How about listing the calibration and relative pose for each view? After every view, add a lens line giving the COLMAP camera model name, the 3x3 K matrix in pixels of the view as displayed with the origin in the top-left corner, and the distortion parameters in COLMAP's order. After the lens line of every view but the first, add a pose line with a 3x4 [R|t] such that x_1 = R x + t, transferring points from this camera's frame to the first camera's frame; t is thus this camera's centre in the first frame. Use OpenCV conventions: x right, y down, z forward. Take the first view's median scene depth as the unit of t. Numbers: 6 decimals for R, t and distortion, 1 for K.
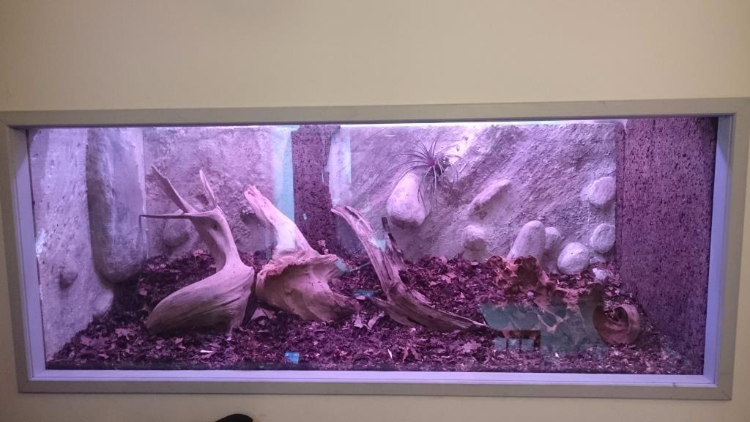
lens RADIAL K [[556.1, 0, 375.5], [0, 556.1, 264.1], [0, 0, 1]] dist [0.003000, -0.000091]
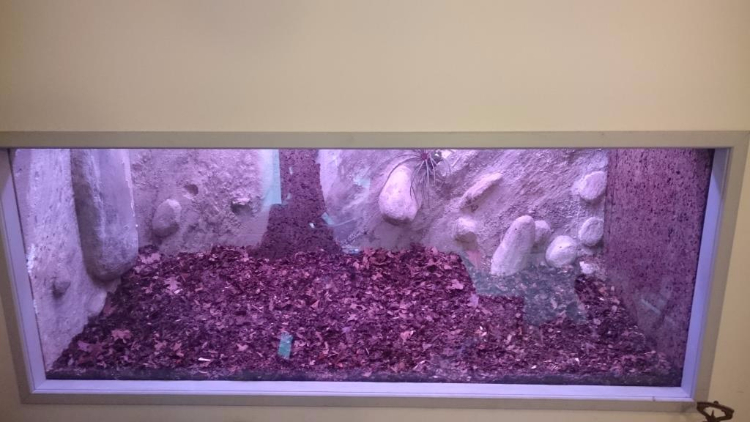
lens RADIAL K [[551.1, 0, 374.1], [0, 551.1, 258.8], [0, 0, 1]] dist [0.002497, 0.002451]
pose [[0.999600, -0.002777, 0.028143, -0.017684], [-0.000913, 0.991478, 0.130272, -0.146181], [-0.028265, -0.130245, 0.991079, 0.009172]]
